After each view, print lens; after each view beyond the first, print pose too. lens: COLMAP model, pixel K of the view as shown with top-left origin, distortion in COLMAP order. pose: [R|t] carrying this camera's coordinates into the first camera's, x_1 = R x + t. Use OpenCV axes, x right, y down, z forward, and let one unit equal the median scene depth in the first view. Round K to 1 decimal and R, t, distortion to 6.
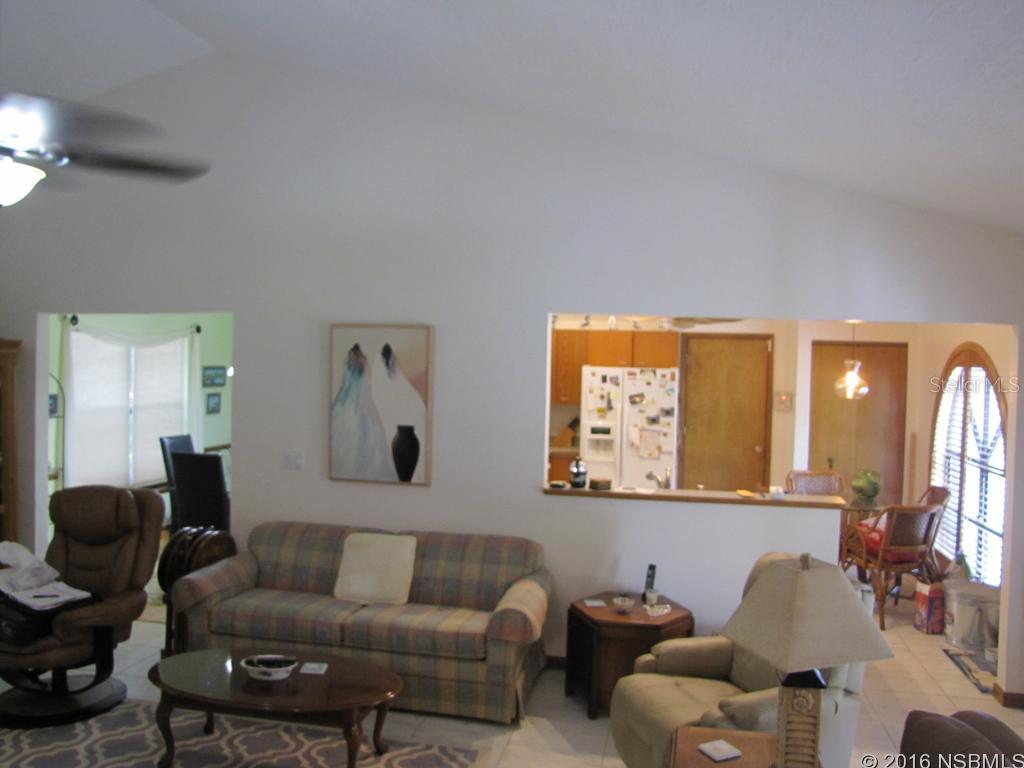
lens RADIAL K [[863.8, 0, 508.6], [0, 863.8, 381.2], [0, 0, 1]] dist [-0.180763, 0.166099]
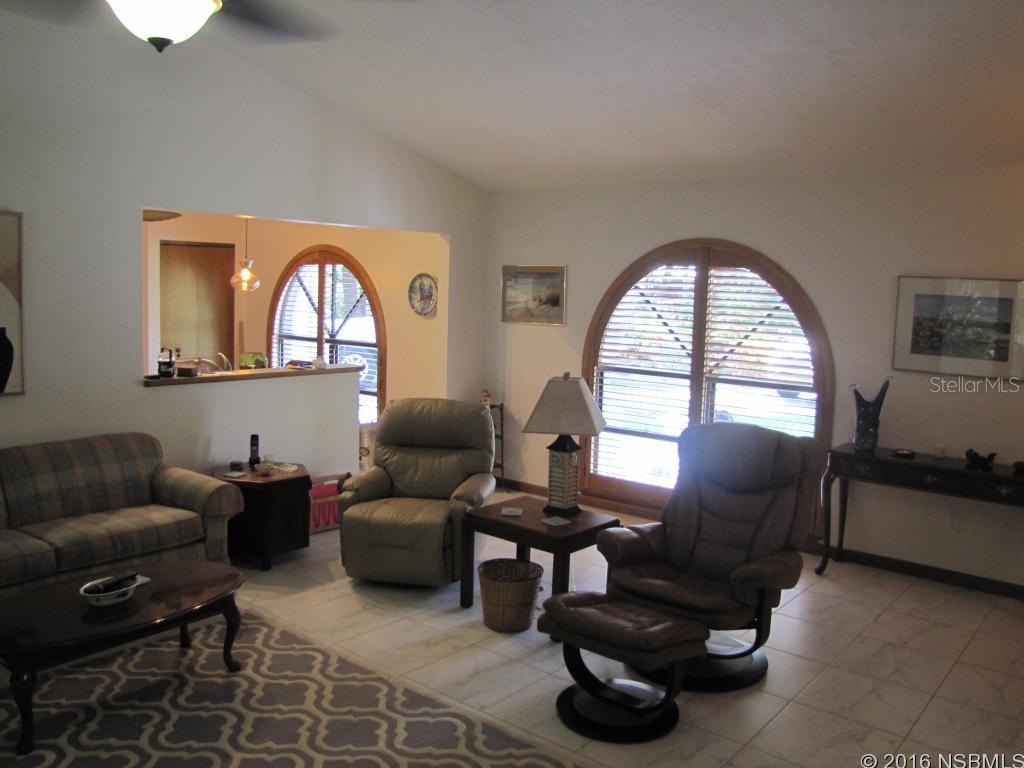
lens RADIAL K [[863.8, 0, 511.2], [0, 863.8, 384.0], [0, 0, 1]] dist [-0.180763, 0.166099]
pose [[0.463009, -0.109721, 0.879536, -0.679568], [0.004174, 0.992567, 0.121624, 0.009850], [-0.886344, -0.052642, 0.460025, 0.172303]]
